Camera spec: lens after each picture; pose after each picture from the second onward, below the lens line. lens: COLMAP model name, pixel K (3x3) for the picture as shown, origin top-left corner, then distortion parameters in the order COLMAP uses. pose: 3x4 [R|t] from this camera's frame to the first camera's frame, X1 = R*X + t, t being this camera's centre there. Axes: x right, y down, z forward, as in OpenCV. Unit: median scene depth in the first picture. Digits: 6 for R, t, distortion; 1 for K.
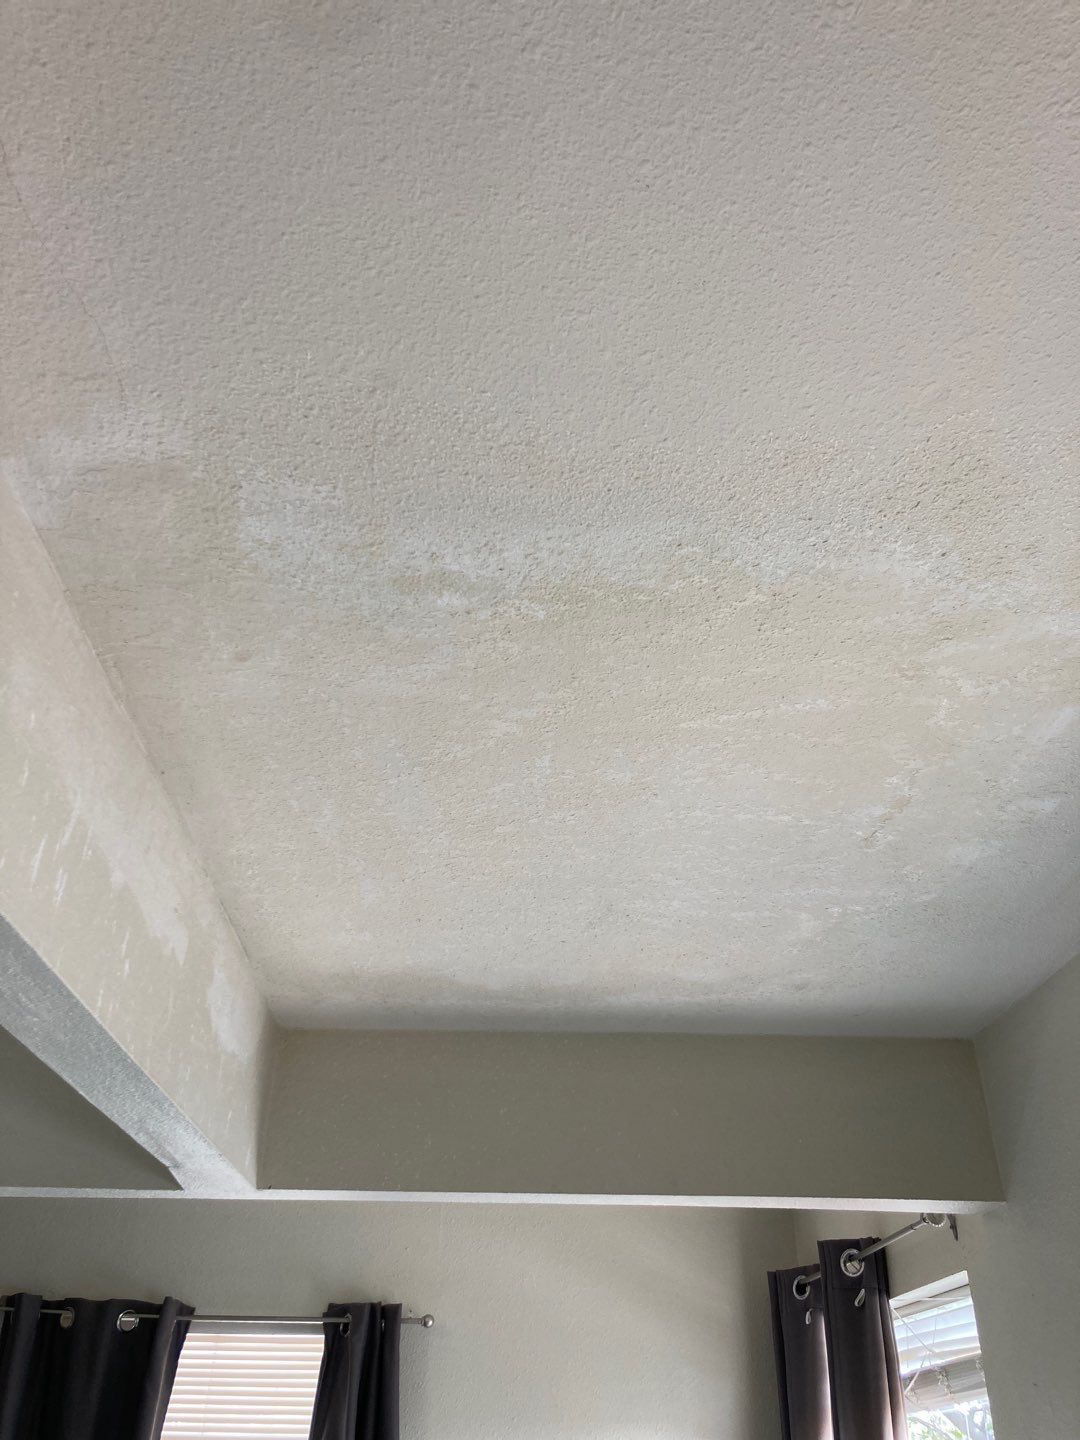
lens RADIAL K [[1173.7, 0, 538.3], [0, 1173.7, 724.5], [0, 0, 1]] dist [0.003330, 0.002491]
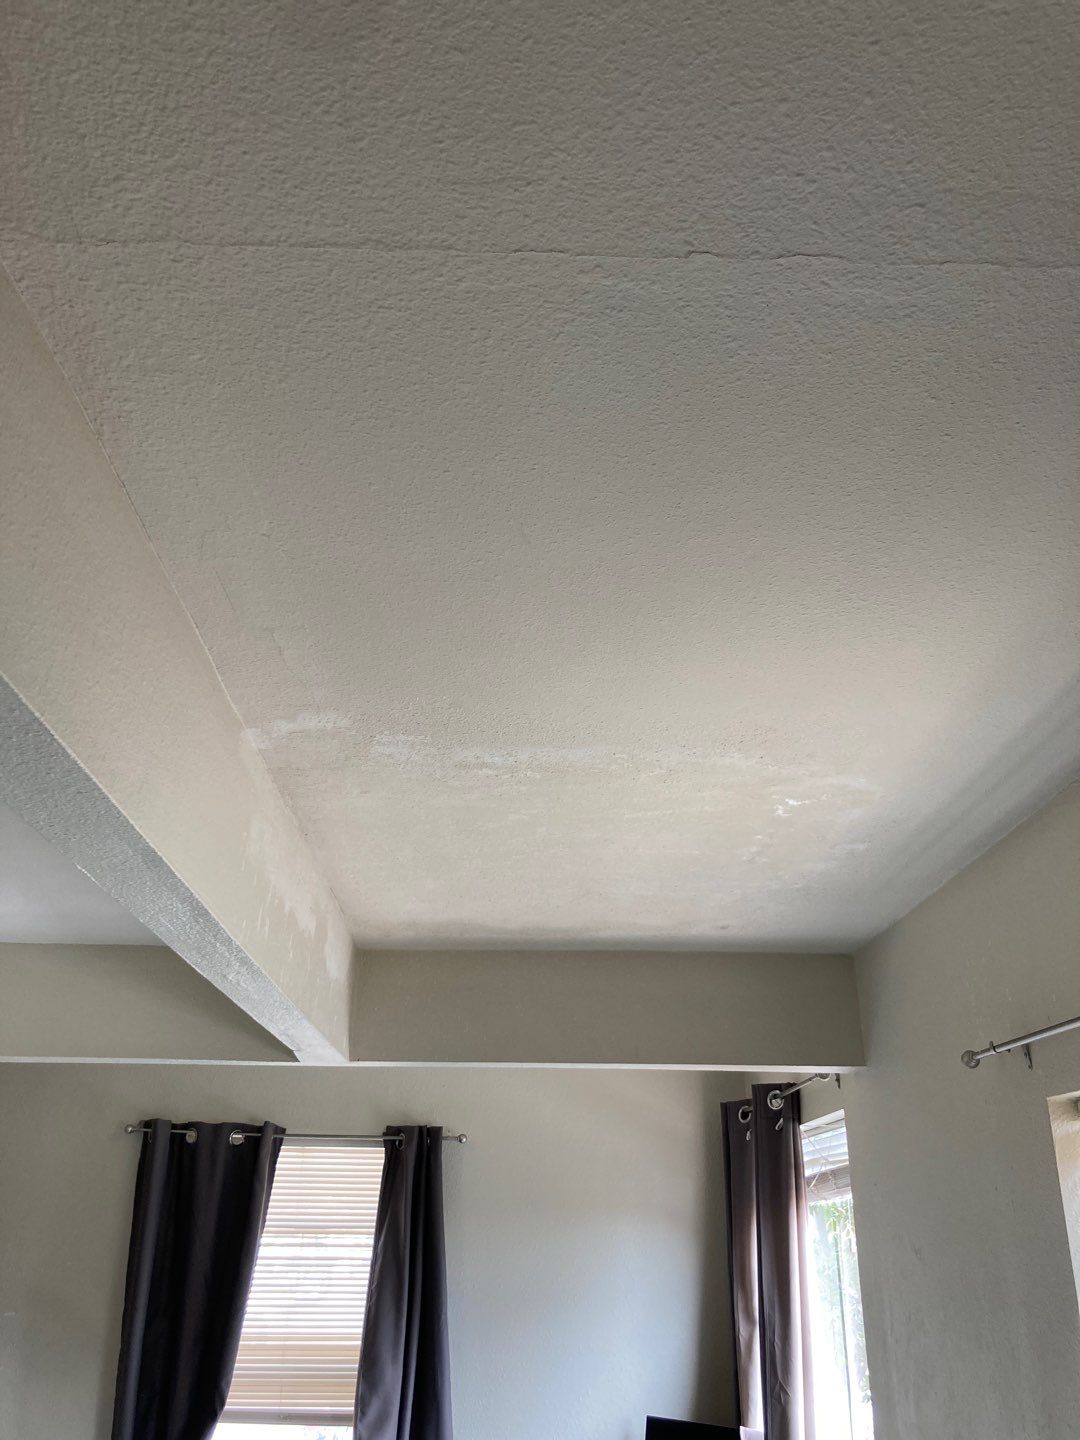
lens RADIAL K [[1167.5, 0, 540.0], [0, 1167.5, 720.0], [0, 0, 1]] dist [0.029400, -0.063878]
pose [[0.999956, -0.005263, -0.007766, 0.022777], [0.006294, 0.990225, 0.139335, -0.524355], [0.006957, -0.139377, 0.990215, -0.883267]]
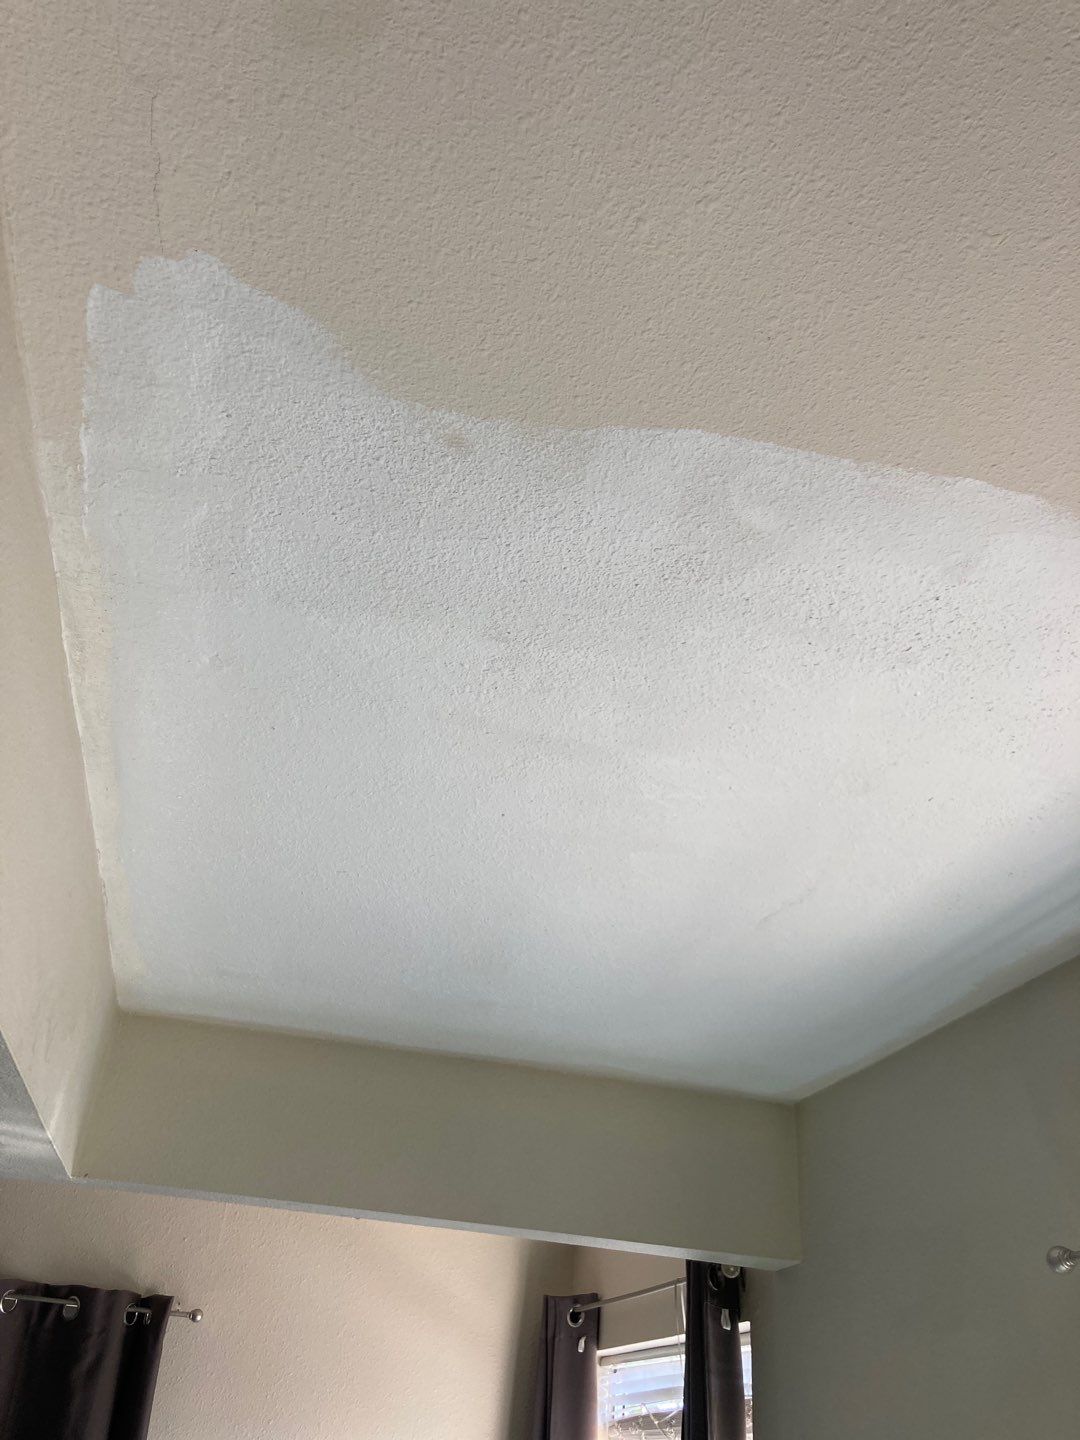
lens RADIAL K [[1183.7, 0, 538.2], [0, 1183.7, 718.1], [0, 0, 1]] dist [-0.000558, 0.010594]
pose [[0.974788, 0.165438, 0.149730, -0.175097], [-0.165677, 0.986119, -0.010964, -0.061976], [-0.149465, -0.014120, 0.988666, -0.024198]]
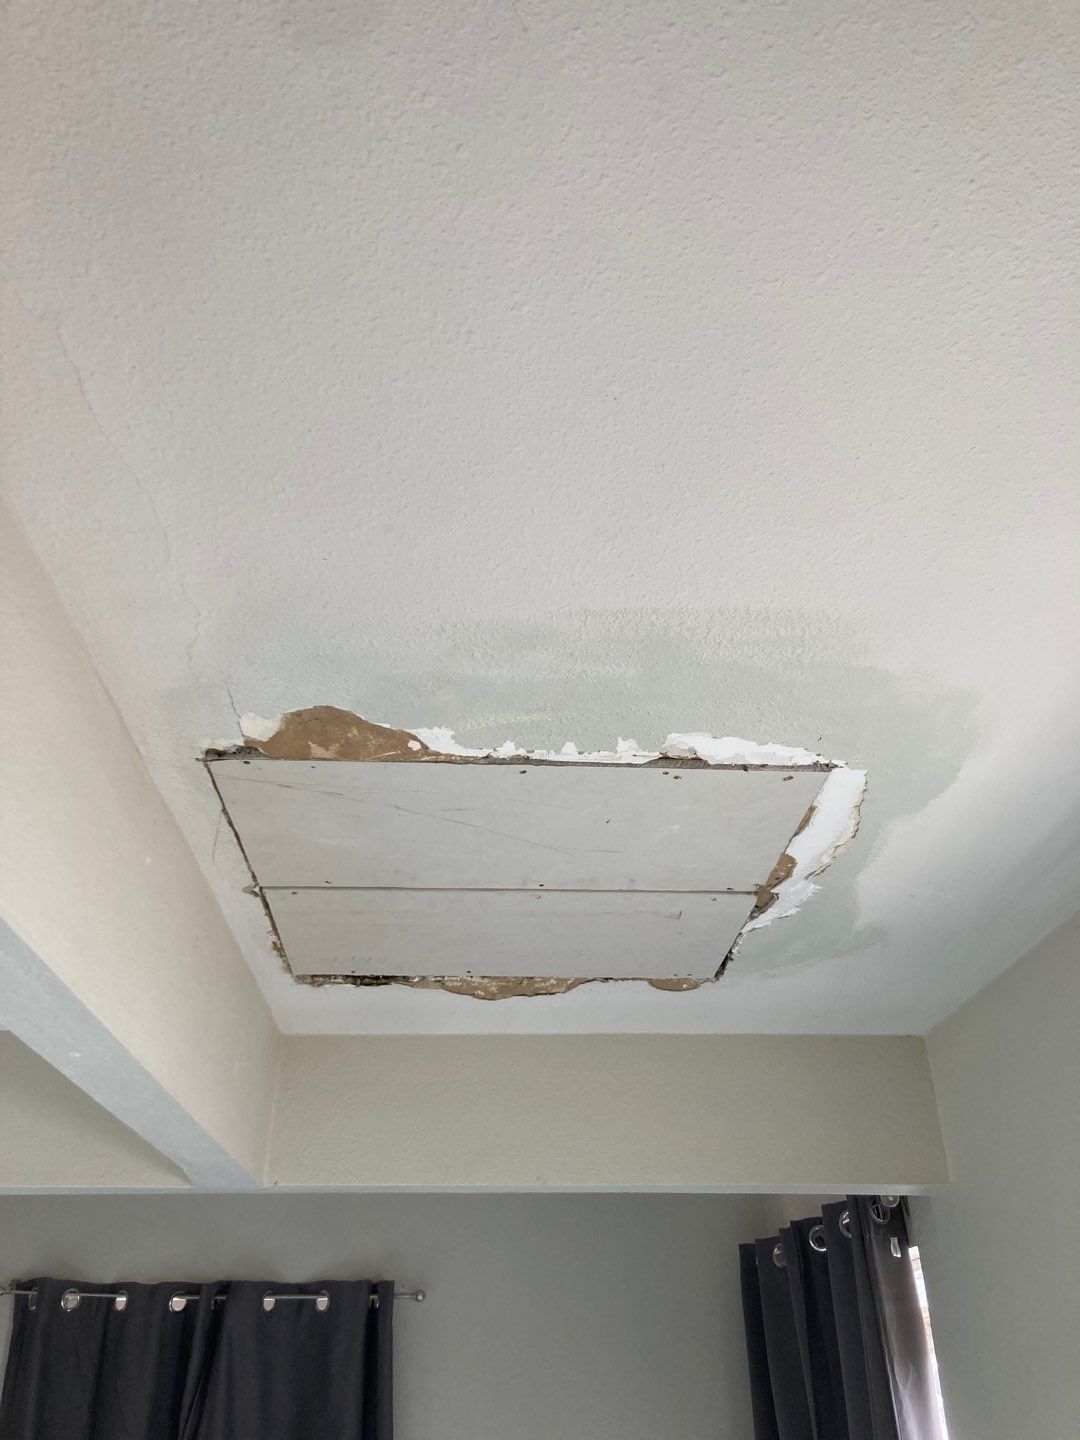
lens RADIAL K [[1172.2, 0, 545.2], [0, 1172.2, 721.5], [0, 0, 1]] dist [0.007005, -0.001306]
pose [[0.999718, -0.006181, 0.022950, -0.007043], [0.005617, 0.999682, 0.024588, -0.129896], [-0.023095, -0.024453, 0.999434, -0.173530]]
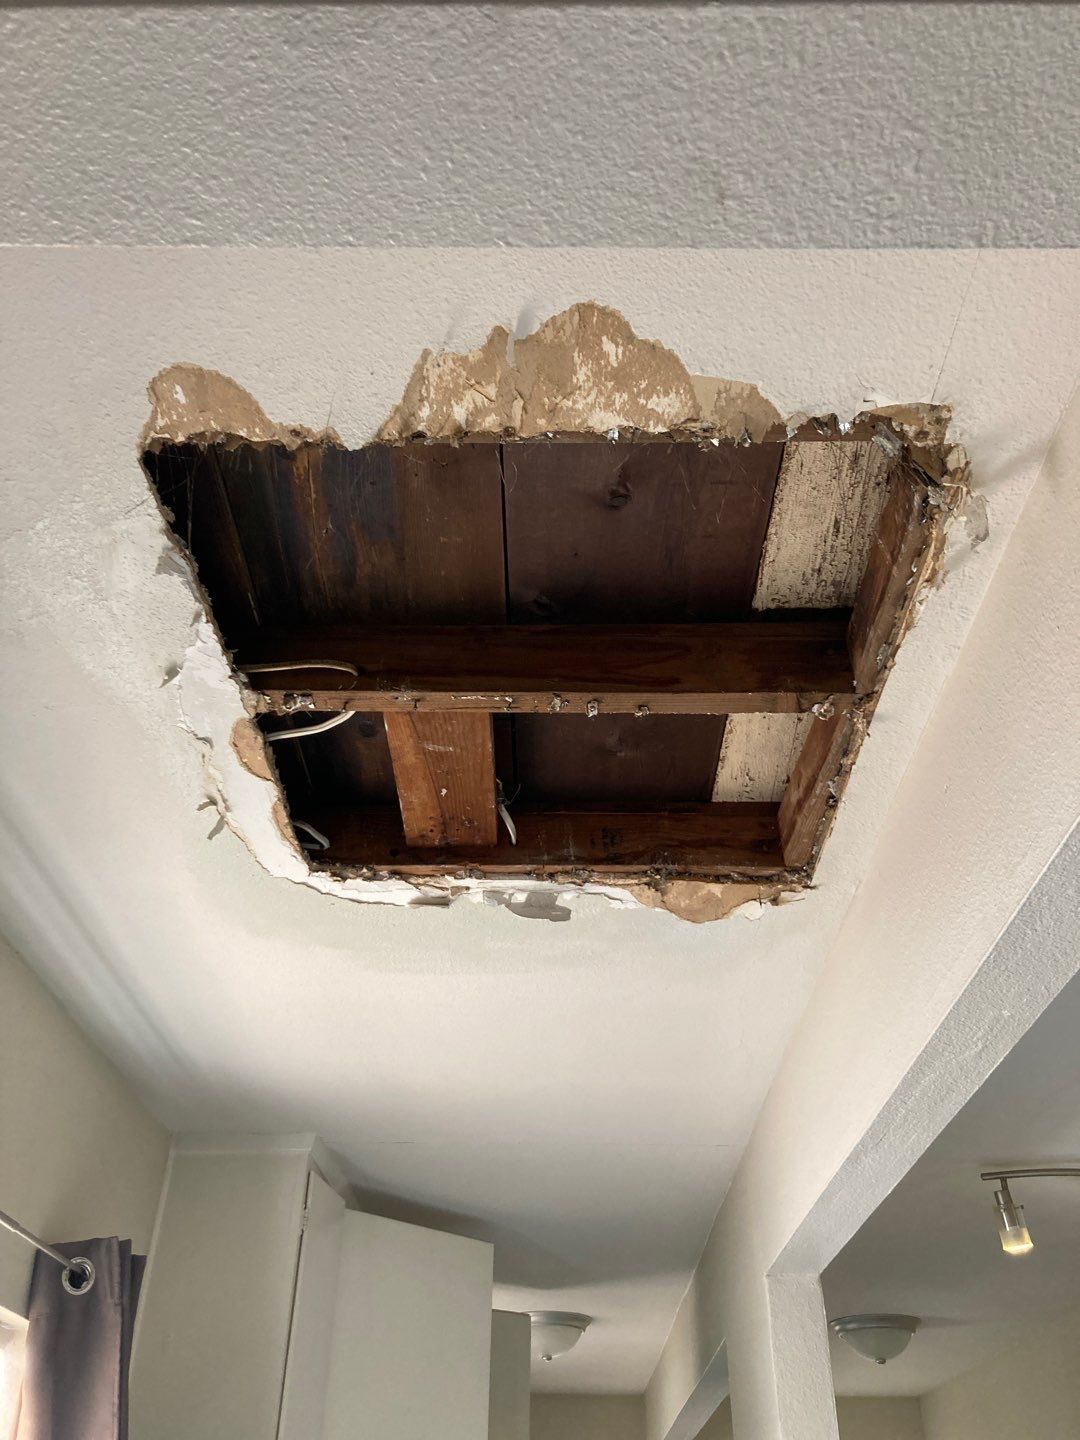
lens RADIAL K [[1172.2, 0, 545.2], [0, 1172.2, 721.5], [0, 0, 1]] dist [0.007005, -0.001306]
pose [[-0.998905, 0.011333, 0.045400, -0.074478], [-0.037951, 0.371363, -0.927712, 1.673640], [-0.027374, -0.928419, -0.370526, 2.371659]]
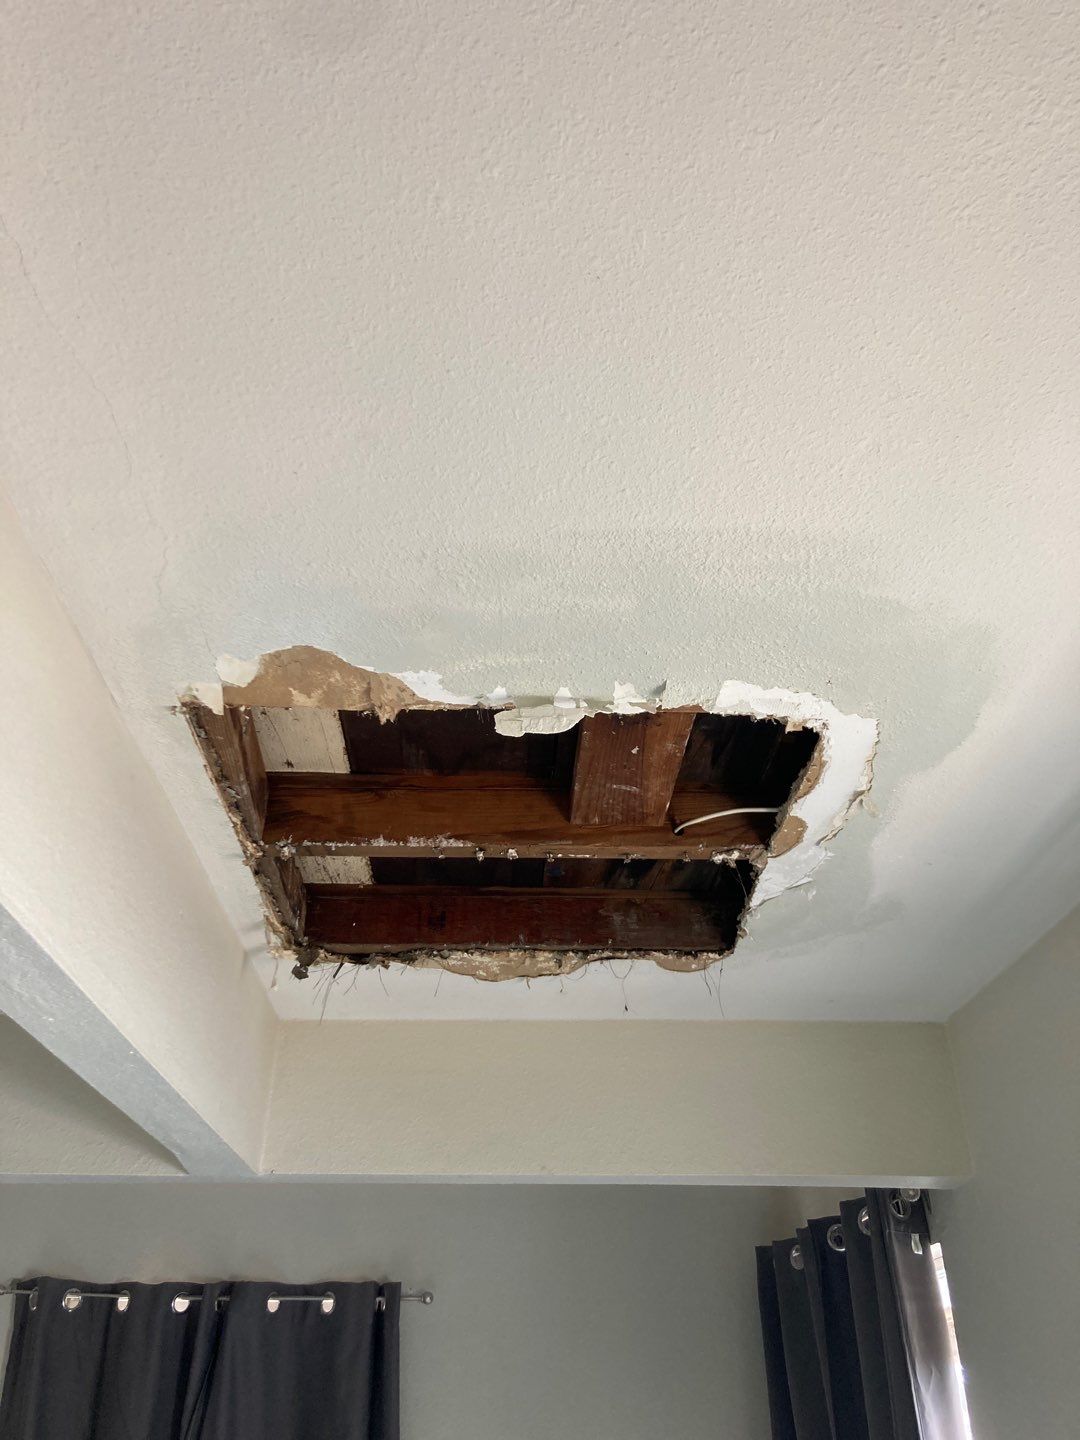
lens RADIAL K [[1176.8, 0, 540.0], [0, 1176.8, 720.0], [0, 0, 1]] dist [0.002685, 0.004803]
pose [[0.999942, -0.010075, 0.003935, 0.024175], [0.010025, 0.999871, 0.012531, -0.043310], [-0.004061, -0.012491, 0.999914, -0.103854]]
